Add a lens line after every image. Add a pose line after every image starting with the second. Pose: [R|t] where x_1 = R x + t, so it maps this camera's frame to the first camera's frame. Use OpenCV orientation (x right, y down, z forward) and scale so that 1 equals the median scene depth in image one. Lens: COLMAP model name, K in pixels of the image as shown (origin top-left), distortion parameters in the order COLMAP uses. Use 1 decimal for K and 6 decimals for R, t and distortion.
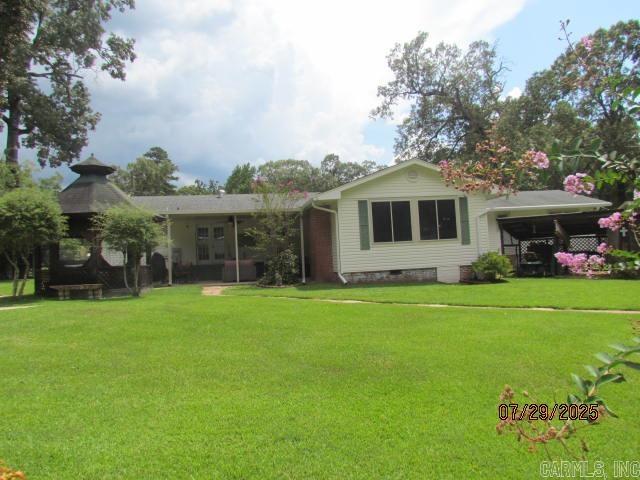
lens RADIAL K [[454.7, 0, 318.6], [0, 454.7, 242.1], [0, 0, 1]] dist [-0.031300, -0.005424]
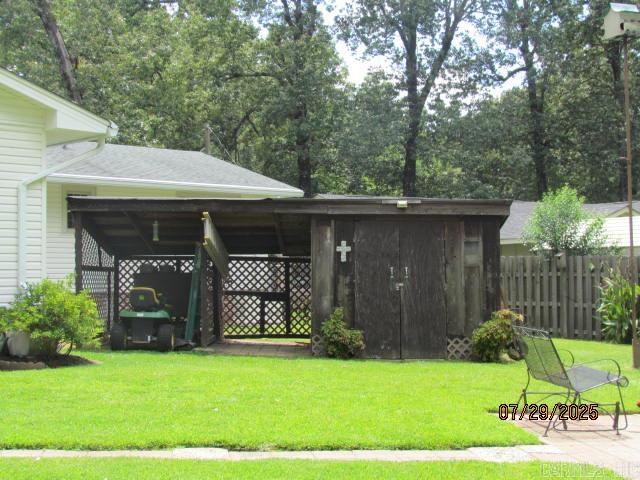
lens RADIAL K [[1066.7, 0, 319.1], [0, 1066.7, 240.9], [0, 0, 1]] dist [-0.006518, 0.000000]
pose [[0.811904, 0.068640, 0.579741, 0.041594], [-0.058473, 0.997631, -0.036227, 0.005971], [-0.580855, -0.004487, 0.813995, 0.134459]]
